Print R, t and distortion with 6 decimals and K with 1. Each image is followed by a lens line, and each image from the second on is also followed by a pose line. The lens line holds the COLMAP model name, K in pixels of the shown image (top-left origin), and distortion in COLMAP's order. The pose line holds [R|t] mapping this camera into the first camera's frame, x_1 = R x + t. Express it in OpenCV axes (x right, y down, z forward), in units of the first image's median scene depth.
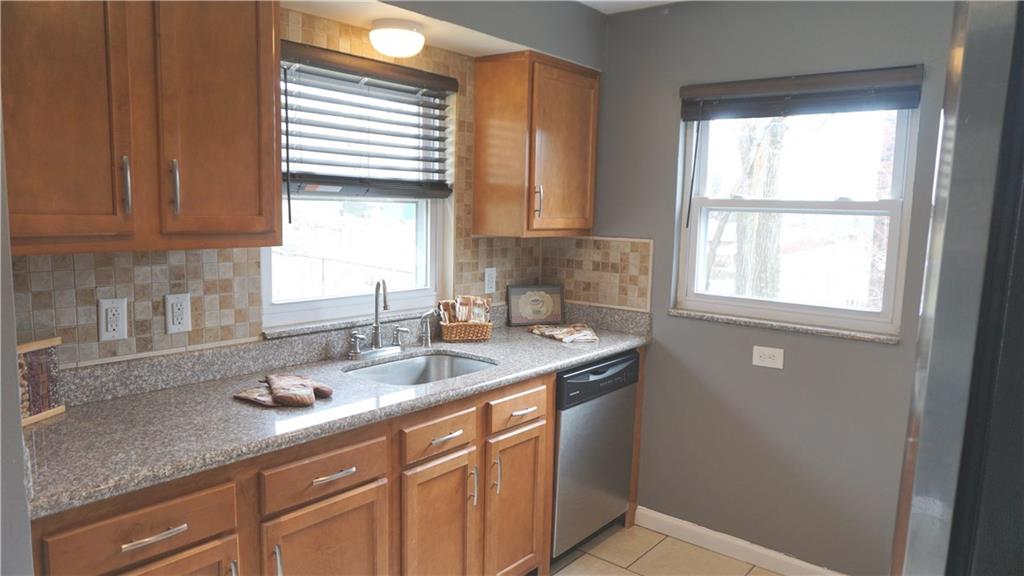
lens RADIAL K [[692.2, 0, 512.6], [0, 692.2, 291.1], [0, 0, 1]] dist [-0.032200, 0.002440]
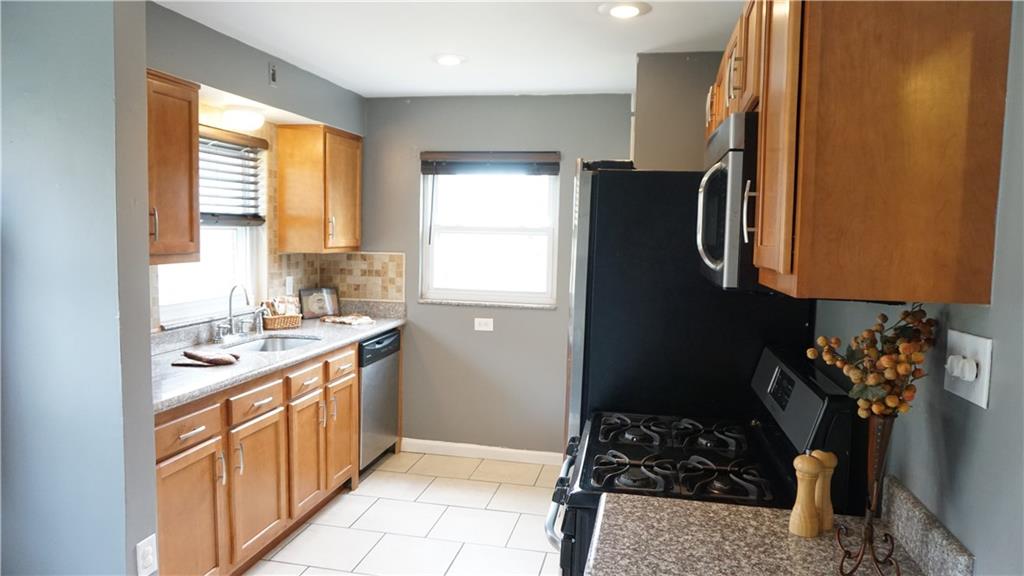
lens RADIAL K [[692.2, 0, 512.6], [0, 692.2, 291.1], [0, 0, 1]] dist [-0.032200, 0.002440]
pose [[0.888842, -0.047744, 0.455721, -0.281099], [0.057877, 0.998289, -0.008297, 0.034181], [-0.454545, 0.033751, 0.890084, -0.435111]]
